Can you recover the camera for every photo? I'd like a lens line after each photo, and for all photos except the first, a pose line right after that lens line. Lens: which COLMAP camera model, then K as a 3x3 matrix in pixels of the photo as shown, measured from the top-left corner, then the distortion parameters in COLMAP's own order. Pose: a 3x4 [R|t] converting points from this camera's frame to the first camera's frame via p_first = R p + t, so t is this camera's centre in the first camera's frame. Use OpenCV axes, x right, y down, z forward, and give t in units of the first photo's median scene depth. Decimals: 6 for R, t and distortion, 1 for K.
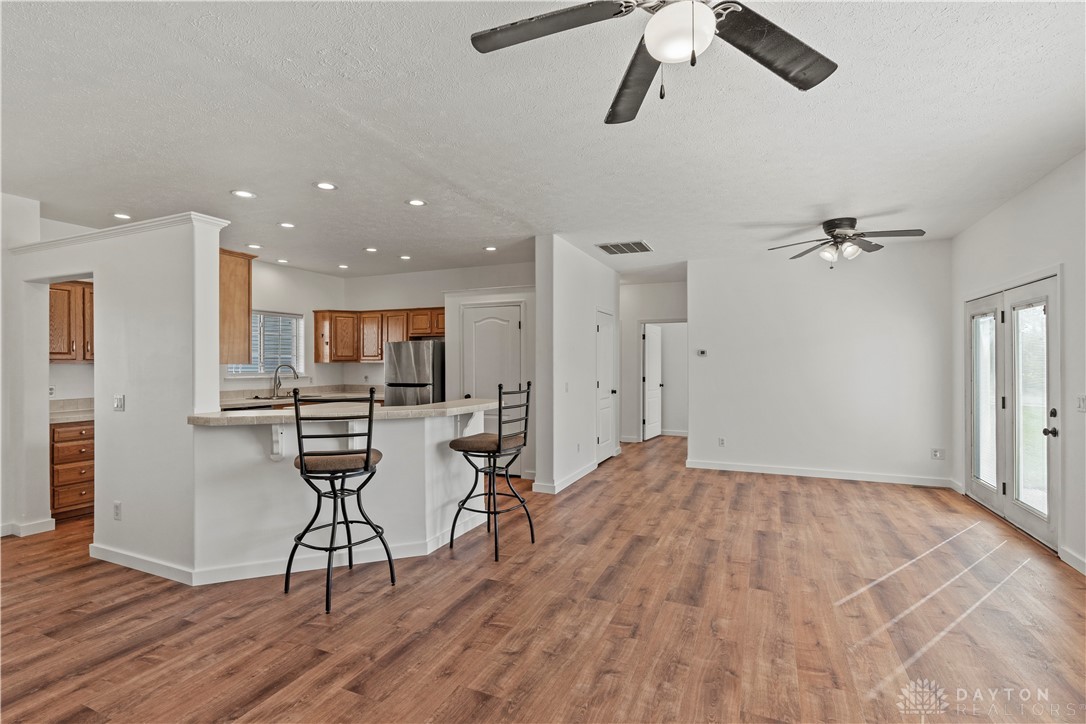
lens RADIAL K [[512.0, 0, 527.0], [0, 512.0, 364.9], [0, 0, 1]] dist [0.001847, 0.000274]
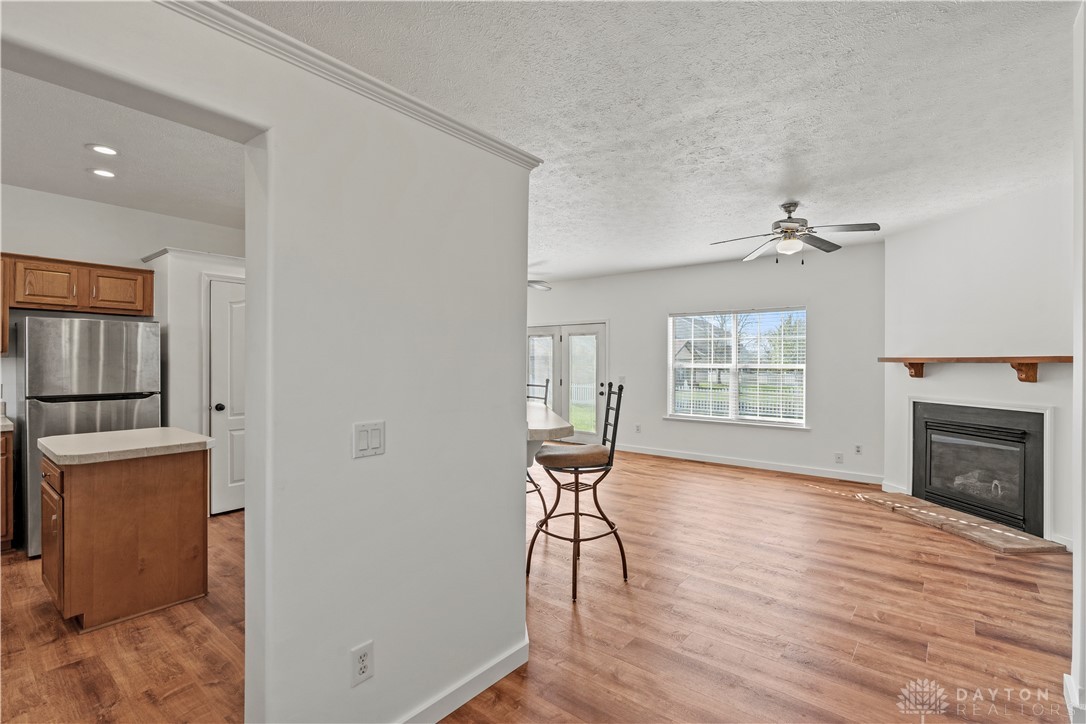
lens RADIAL K [[512.0, 0, 527.0], [0, 512.0, 364.9], [0, 0, 1]] dist [0.001847, 0.000274]
pose [[0.276195, -0.000824, 0.961101, -1.278107], [-0.003678, 0.999991, 0.001914, 0.003285], [-0.961095, -0.004063, 0.276189, 0.738810]]
